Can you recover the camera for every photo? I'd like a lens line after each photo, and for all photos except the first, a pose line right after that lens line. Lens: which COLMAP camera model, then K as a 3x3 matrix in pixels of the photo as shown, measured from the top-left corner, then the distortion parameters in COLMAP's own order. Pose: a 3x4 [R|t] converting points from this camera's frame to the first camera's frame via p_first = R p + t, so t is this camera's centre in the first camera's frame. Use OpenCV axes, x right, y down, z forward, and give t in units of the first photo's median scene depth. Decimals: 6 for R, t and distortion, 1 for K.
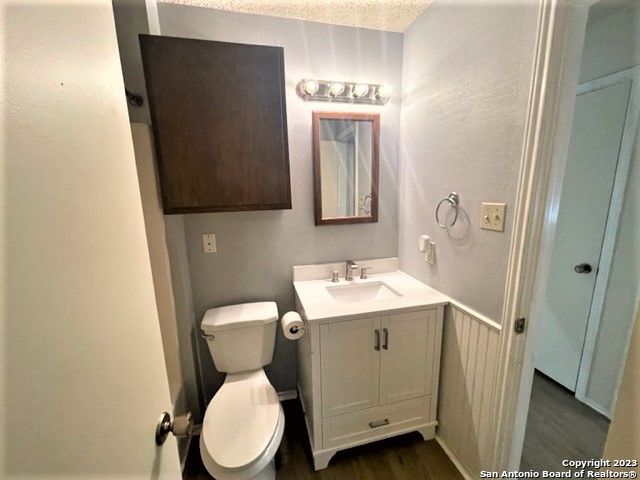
lens RADIAL K [[258.1, 0, 314.4], [0, 258.1, 240.1], [0, 0, 1]] dist [0.001214, 0.000333]
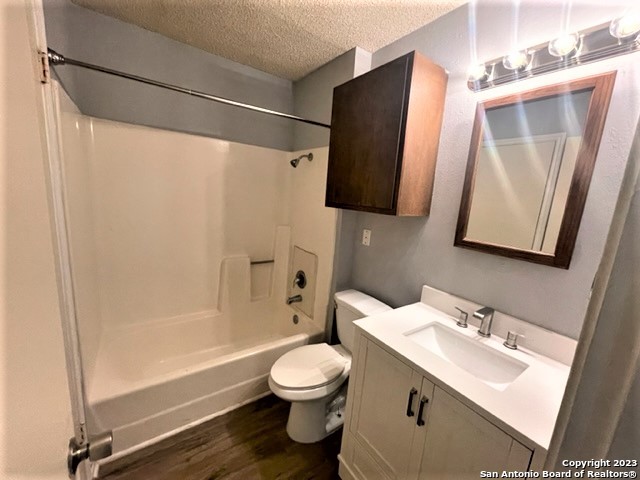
lens RADIAL K [[258.1, 0, 313.4], [0, 258.1, 238.7], [0, 0, 1]] dist [0.001214, 0.000333]
pose [[0.366806, 0.214698, -0.905184, 0.569167], [-0.255188, 0.958903, 0.124031, -0.065027], [0.894613, 0.185497, 0.406520, 0.286772]]
